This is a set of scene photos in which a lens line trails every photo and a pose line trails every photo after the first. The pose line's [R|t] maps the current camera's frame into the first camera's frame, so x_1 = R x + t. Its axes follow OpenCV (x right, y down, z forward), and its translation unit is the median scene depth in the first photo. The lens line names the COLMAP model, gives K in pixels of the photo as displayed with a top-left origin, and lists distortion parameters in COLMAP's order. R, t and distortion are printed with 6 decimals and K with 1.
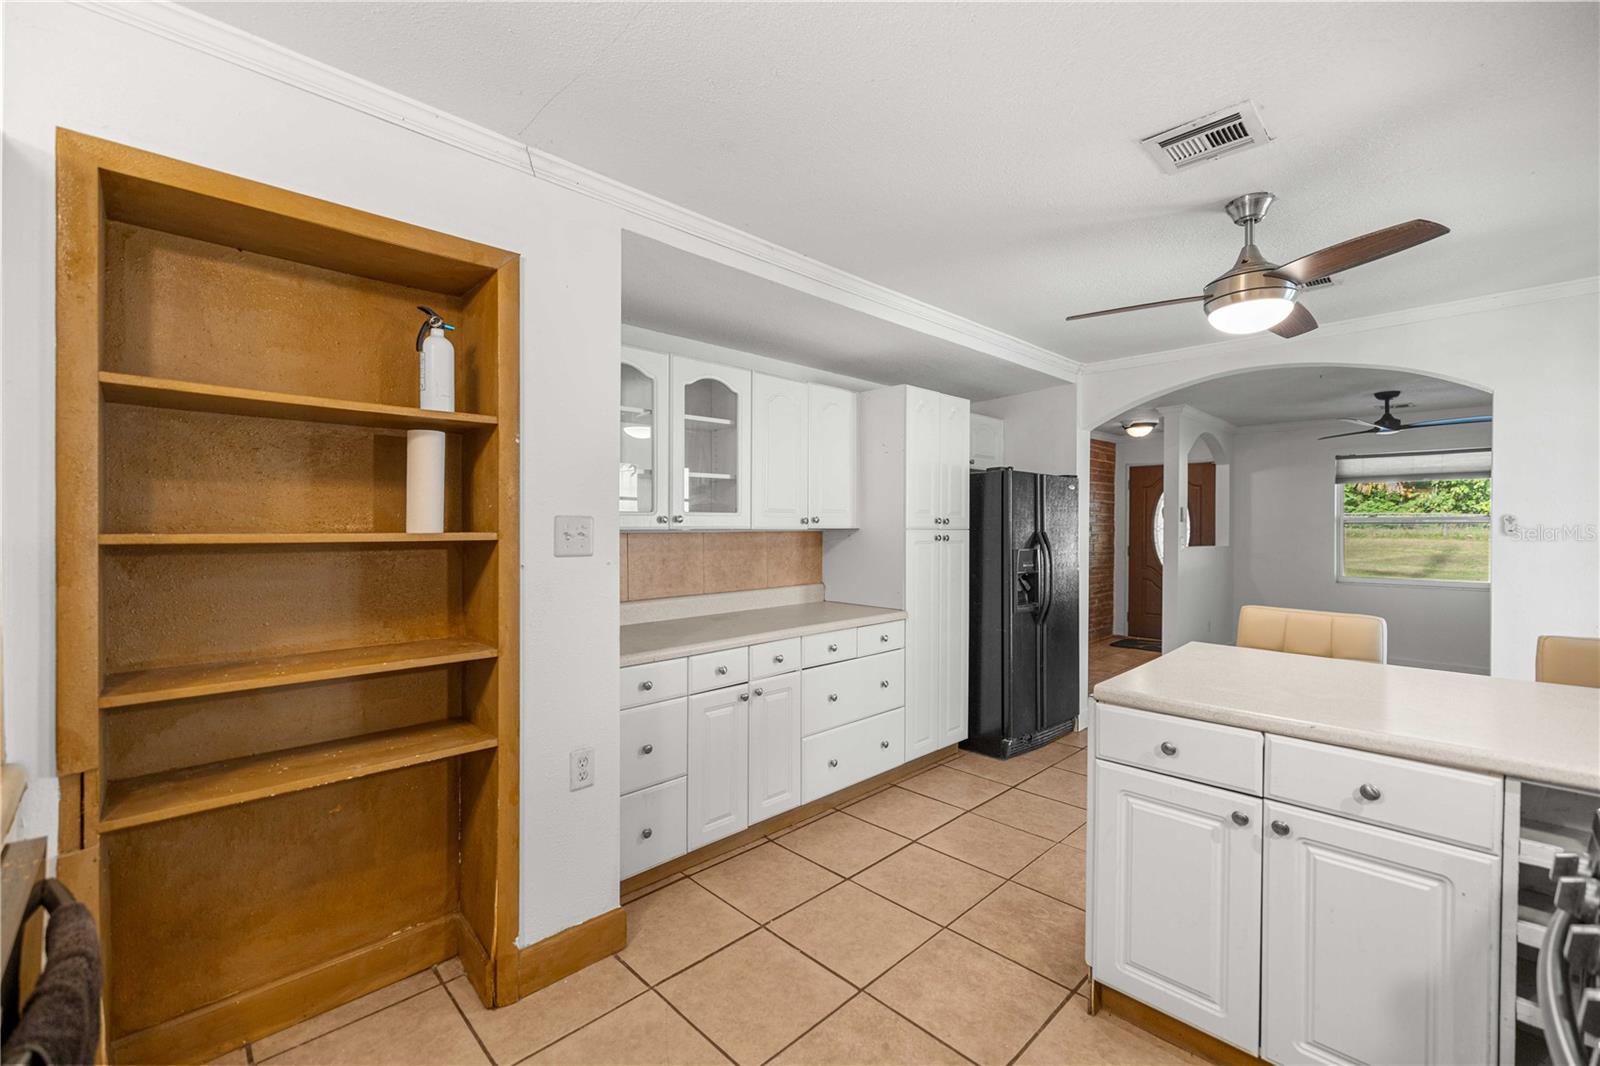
lens RADIAL K [[666.8, 0, 795.1], [0, 666.8, 528.2], [0, 0, 1]] dist [-0.000610, 0.000290]
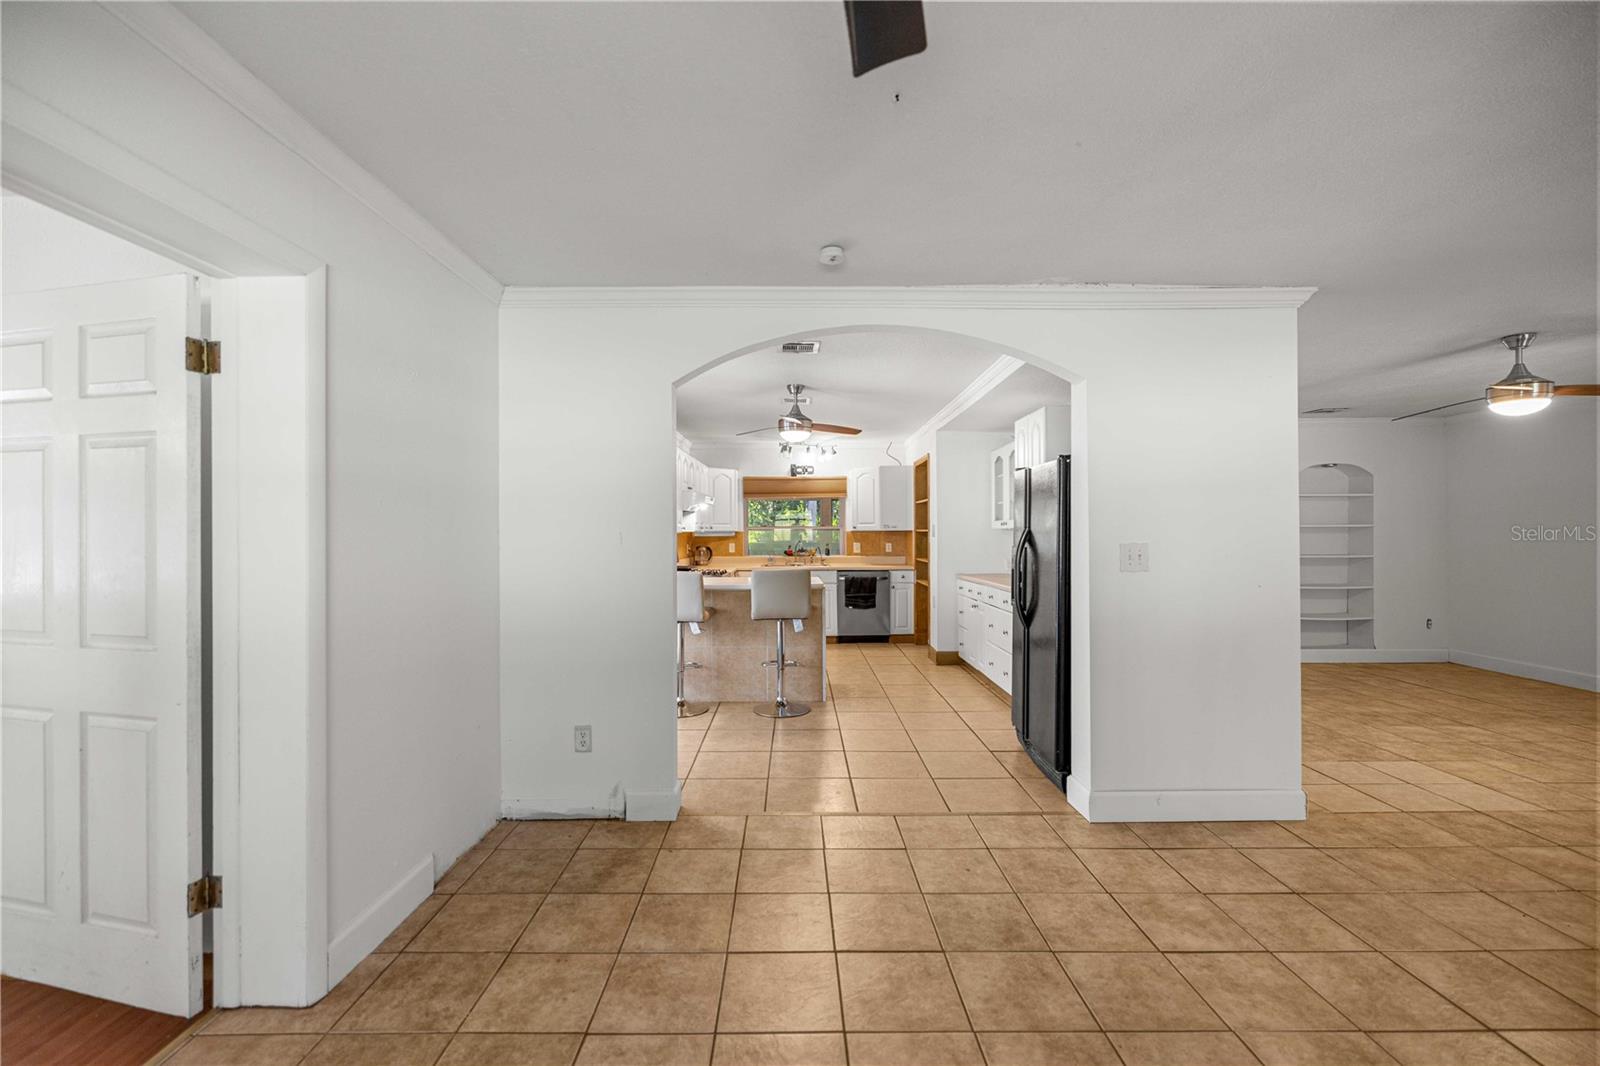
lens RADIAL K [[666.8, 0, 795.1], [0, 666.8, 528.2], [0, 0, 1]] dist [-0.000610, 0.000290]
pose [[-0.699019, -0.002593, -0.715099, 1.601958], [0.001804, 0.999984, -0.005389, 0.011251], [0.715101, -0.005057, -0.699003, 1.797334]]
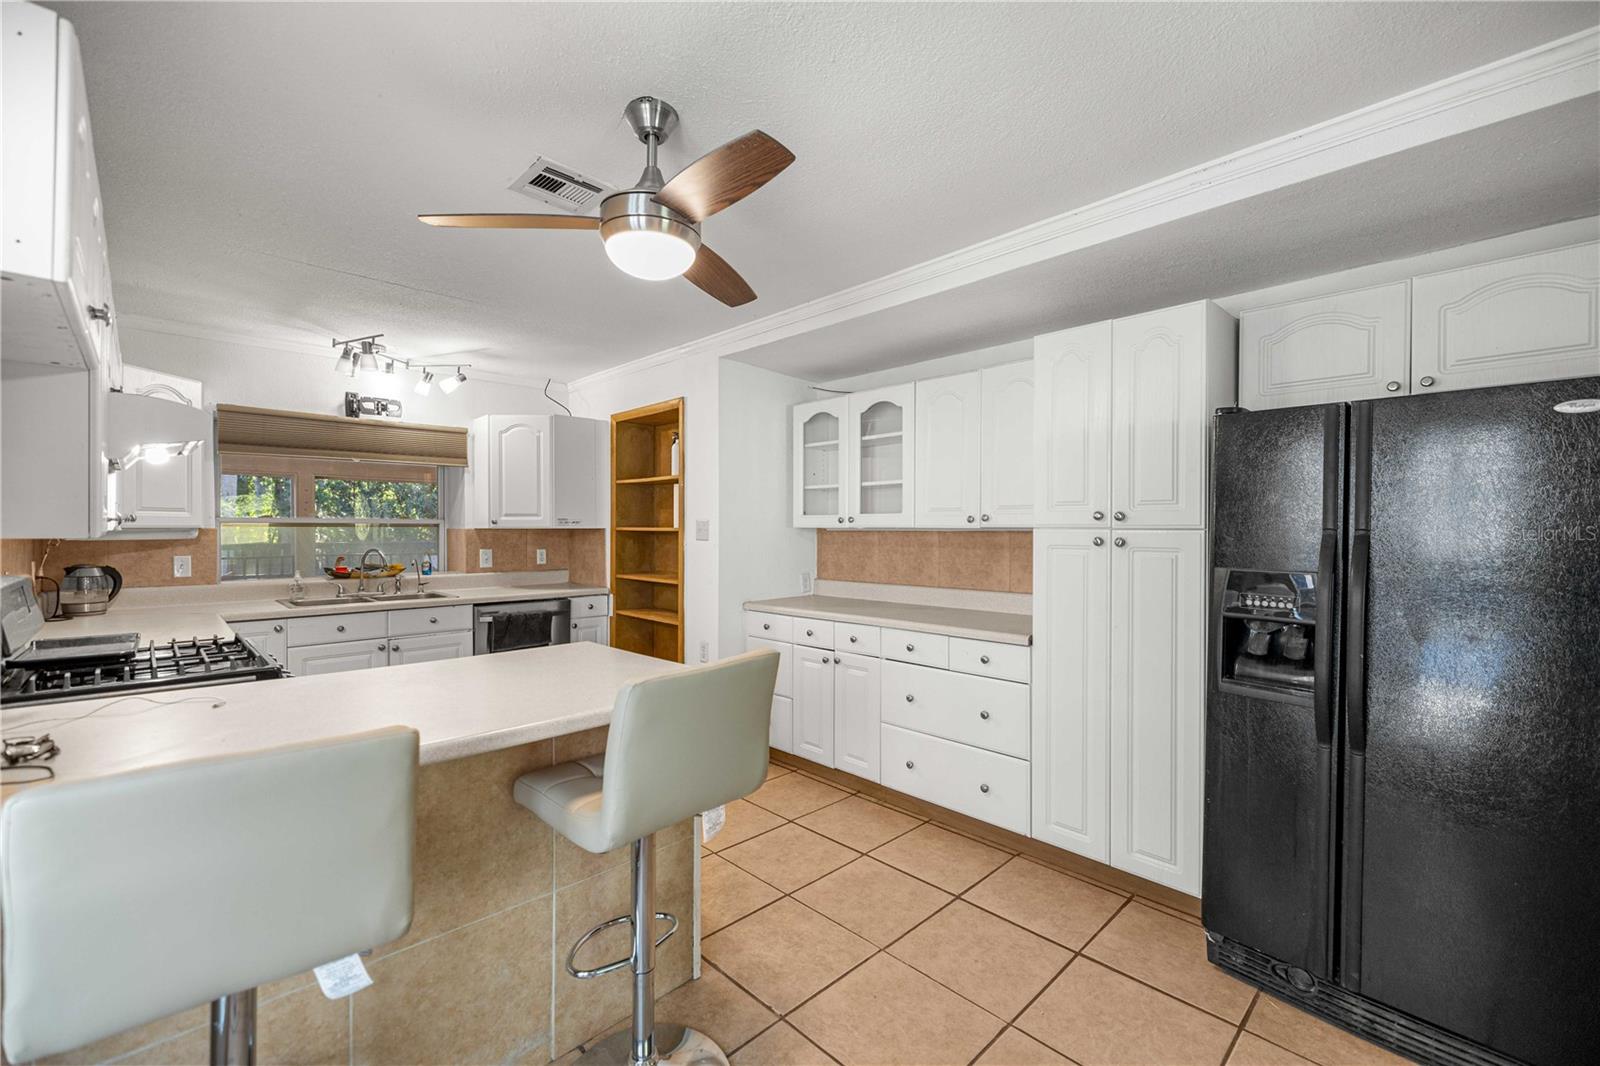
lens RADIAL K [[666.8, 0, 795.1], [0, 666.8, 528.2], [0, 0, 1]] dist [-0.000610, 0.000290]
pose [[0.000044, -0.000078, -1.000000, 1.016761], [-0.006244, 0.999981, -0.000078, 0.003620], [0.999981, 0.006244, 0.000043, 0.806918]]
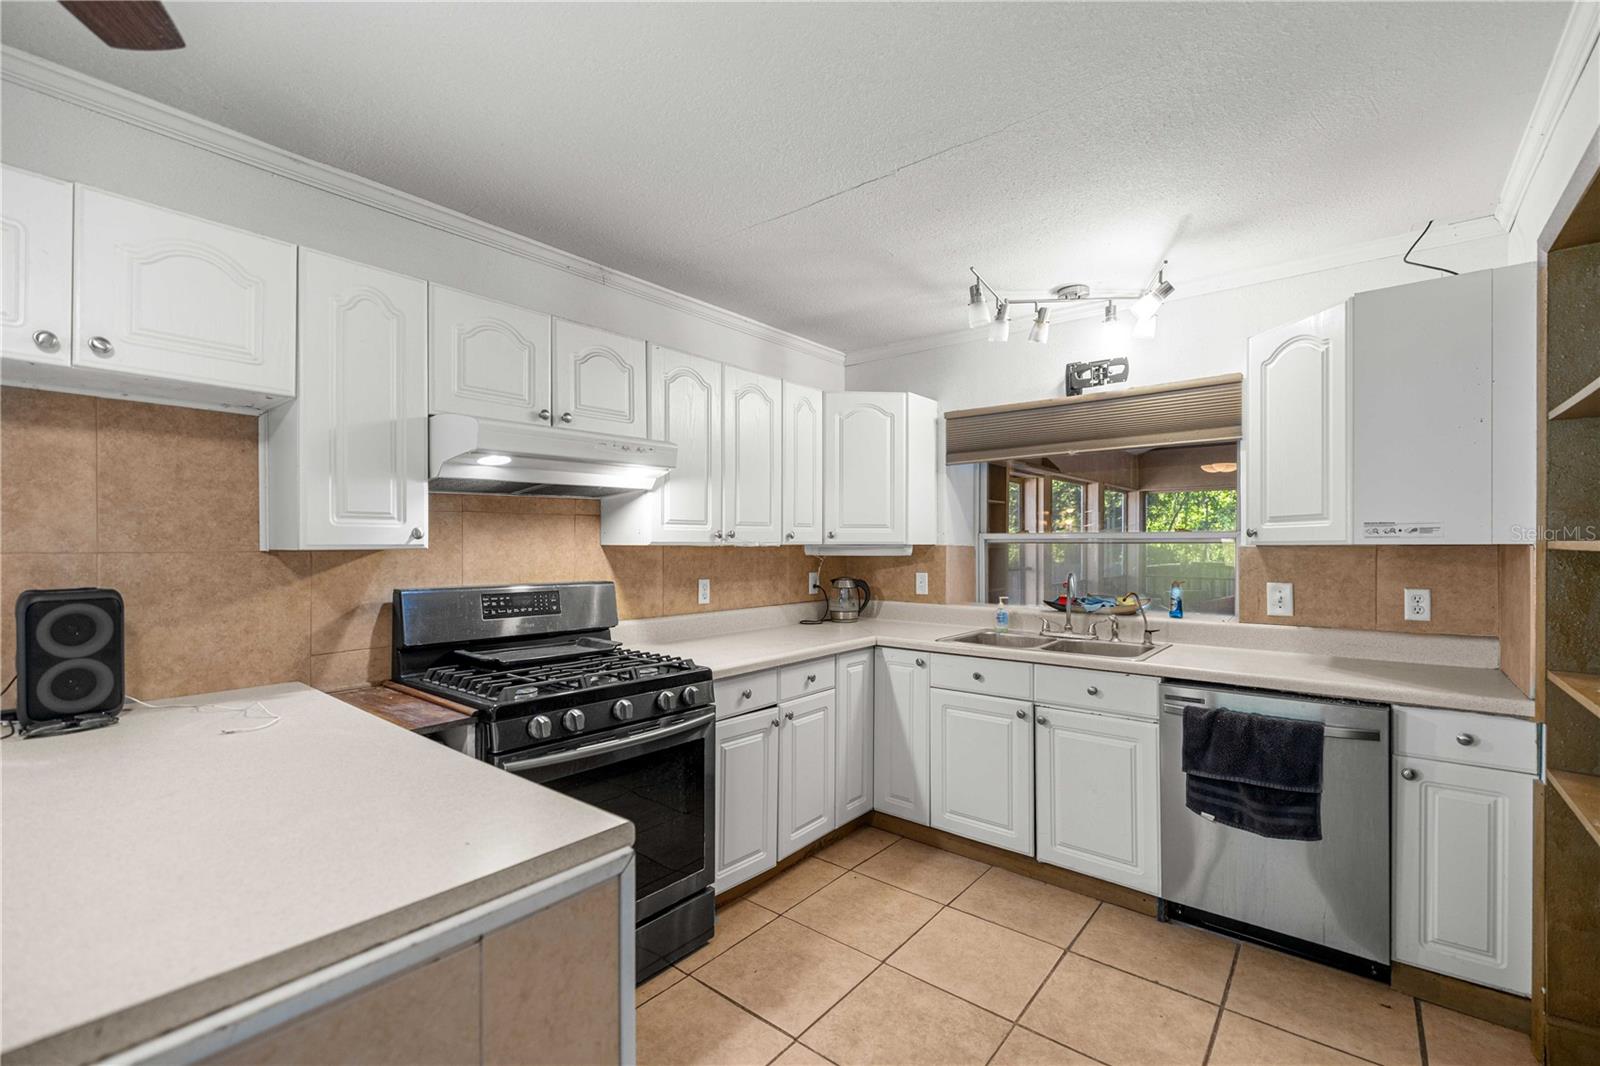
lens RADIAL K [[688.5, 0, 804.0], [0, 688.5, 543.4], [0, 0, 1]] dist [0.000002, -0.000047]
pose [[-0.993555, -0.003038, -0.113315, 0.209488], [-0.003085, 0.999995, 0.000237, 0.007945], [0.113313, 0.000585, -0.993559, 0.893947]]
